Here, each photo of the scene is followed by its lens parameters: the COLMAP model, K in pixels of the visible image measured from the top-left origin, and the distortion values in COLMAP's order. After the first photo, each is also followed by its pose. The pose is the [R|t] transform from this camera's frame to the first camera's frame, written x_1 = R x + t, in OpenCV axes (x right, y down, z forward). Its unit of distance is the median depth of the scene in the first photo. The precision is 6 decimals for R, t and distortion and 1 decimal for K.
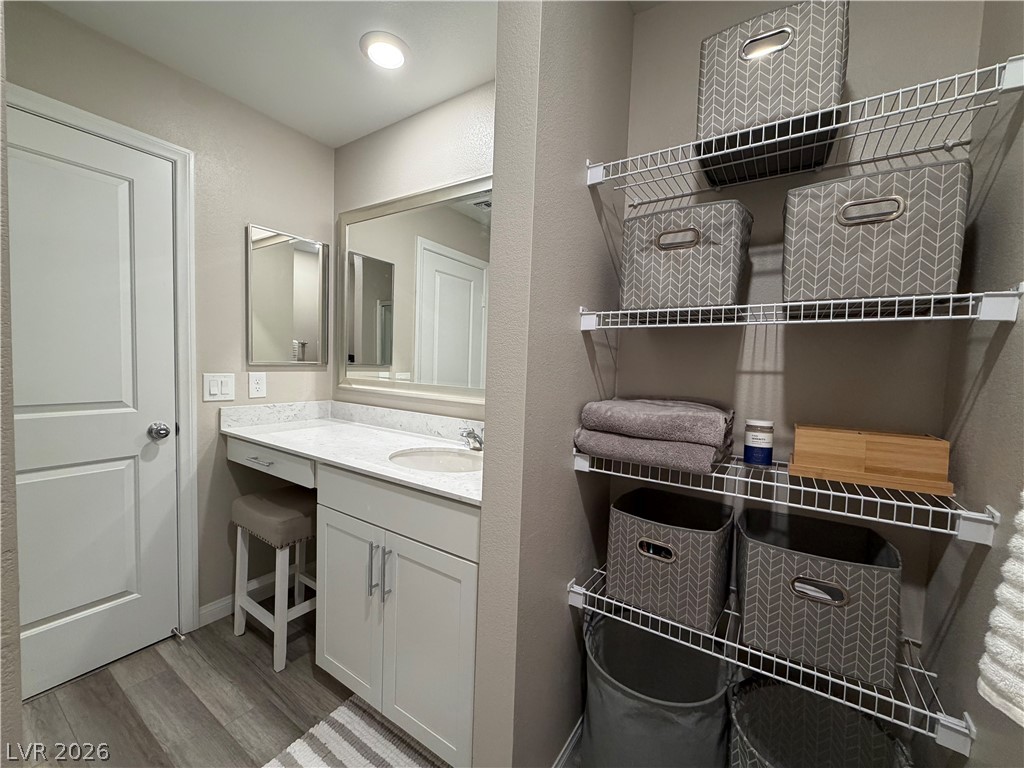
lens RADIAL K [[406.4, 0, 512.1], [0, 406.4, 383.9], [0, 0, 1]] dist [-0.001896, -0.000191]
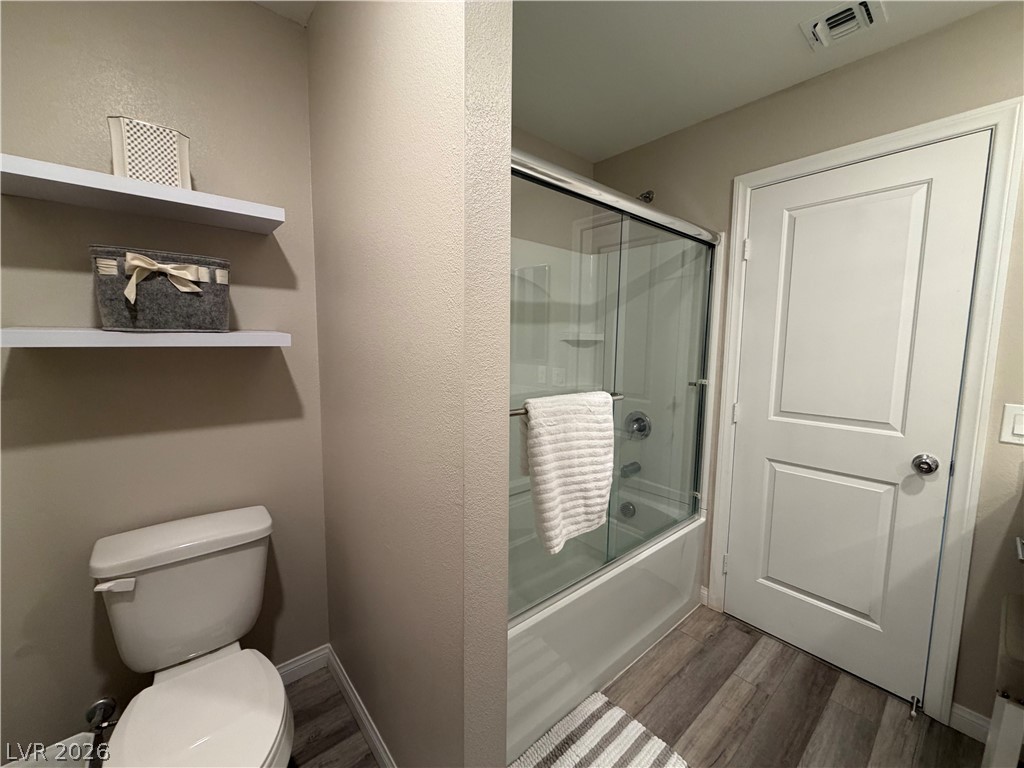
lens RADIAL K [[406.4, 0, 512.7], [0, 406.4, 385.0], [0, 0, 1]] dist [-0.001896, -0.000191]
pose [[-0.281560, 0.059462, -0.957699, 0.194319], [-0.072478, 0.993909, 0.083019, -0.060743], [0.956802, 0.092787, -0.275536, 0.398714]]
